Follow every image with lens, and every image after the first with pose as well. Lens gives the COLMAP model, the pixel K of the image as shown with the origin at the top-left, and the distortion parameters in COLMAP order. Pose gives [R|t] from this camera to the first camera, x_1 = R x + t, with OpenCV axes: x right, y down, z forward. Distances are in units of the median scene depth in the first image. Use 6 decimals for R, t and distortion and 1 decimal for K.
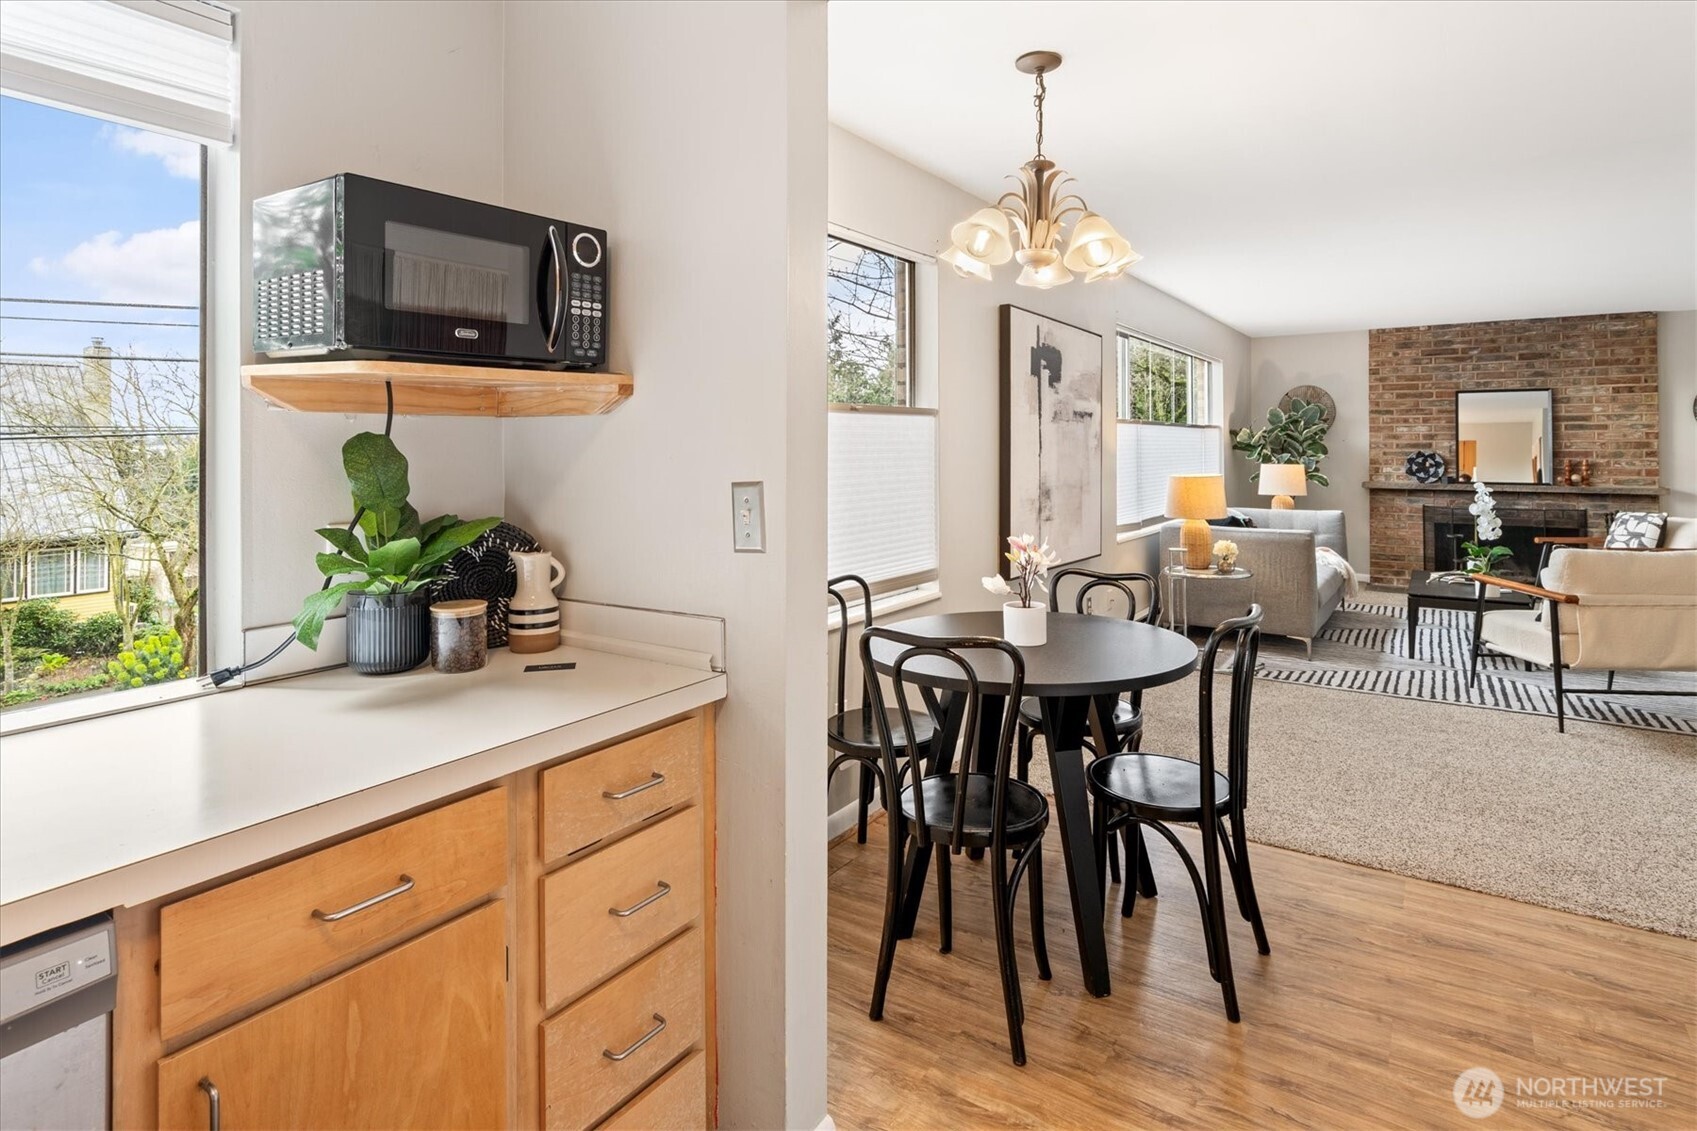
lens RADIAL K [[867.7, 0, 895.5], [0, 867.7, 438.8], [0, 0, 1]] dist [0.002537, -0.000772]
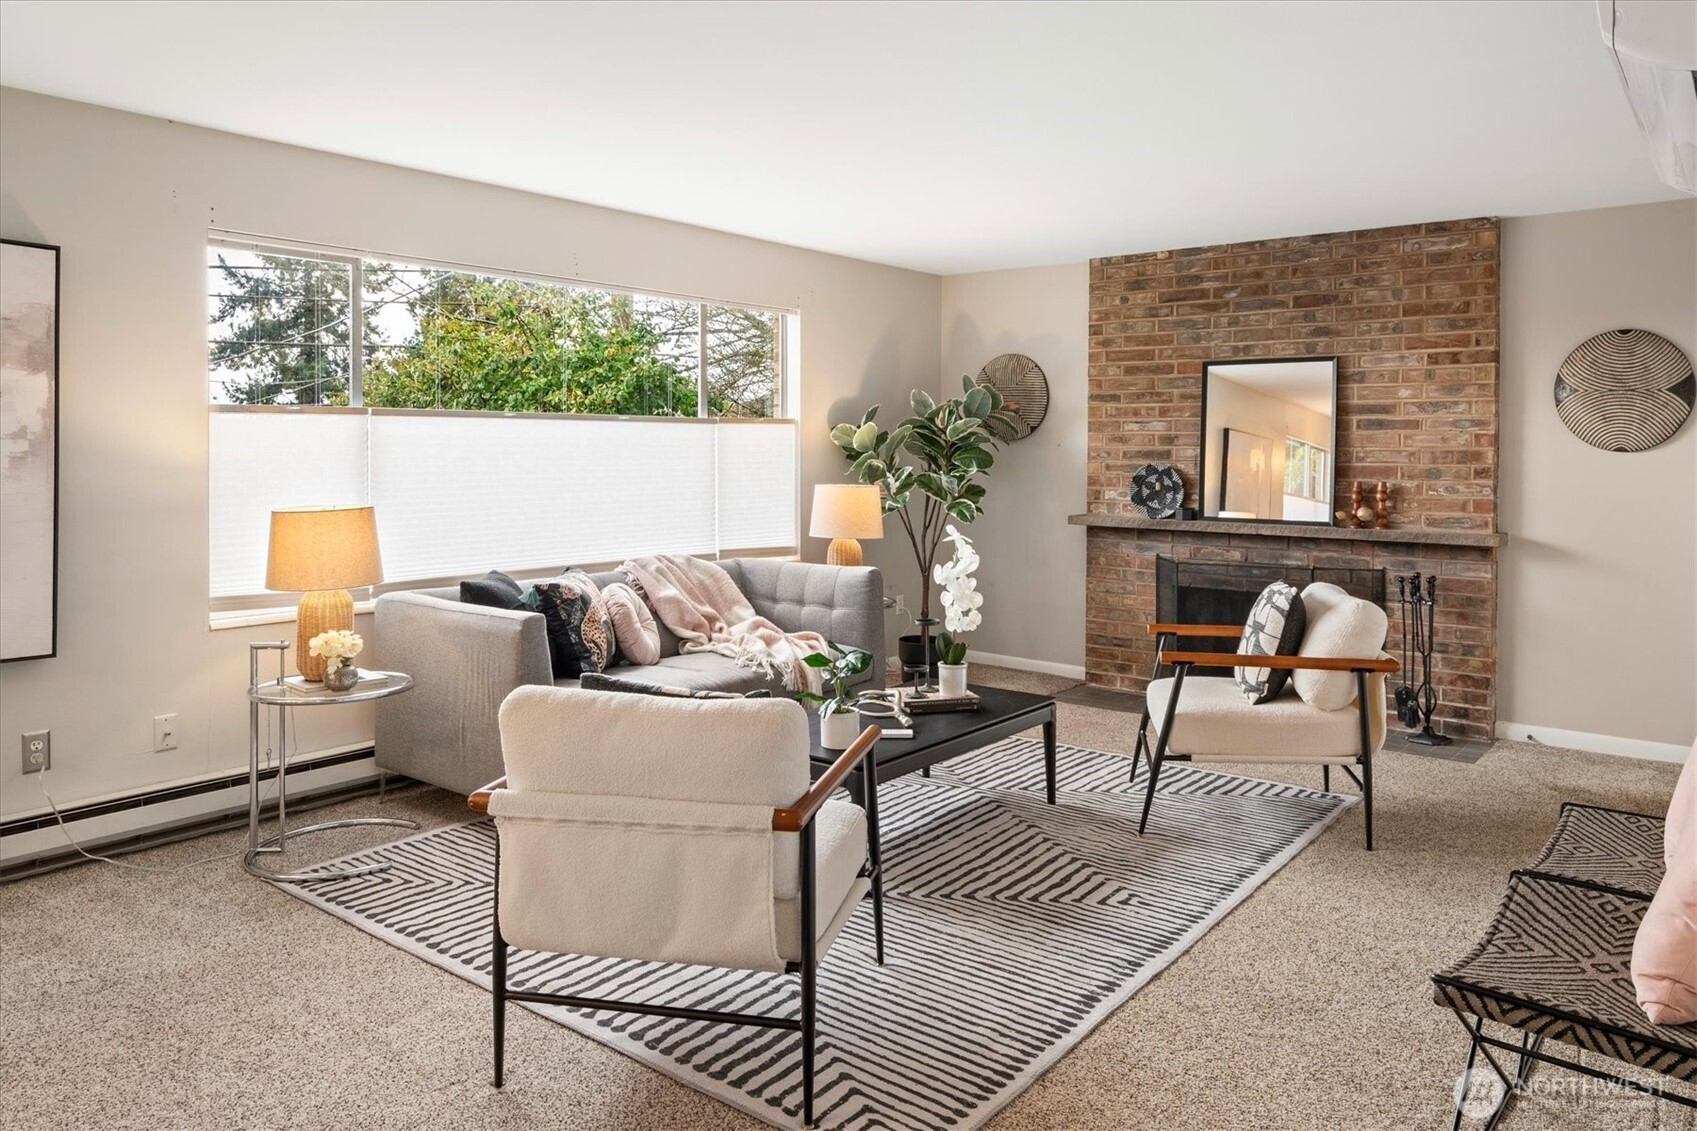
lens RADIAL K [[1192.1, 0, 852.9], [0, 1192.1, 463.5], [0, 0, 1]] dist [0.045190, -0.000119]
pose [[0.998039, 0.008361, -0.062038, 0.474248], [-0.007016, 0.999736, 0.021867, -0.002579], [0.062204, -0.021389, 0.997834, 0.184176]]
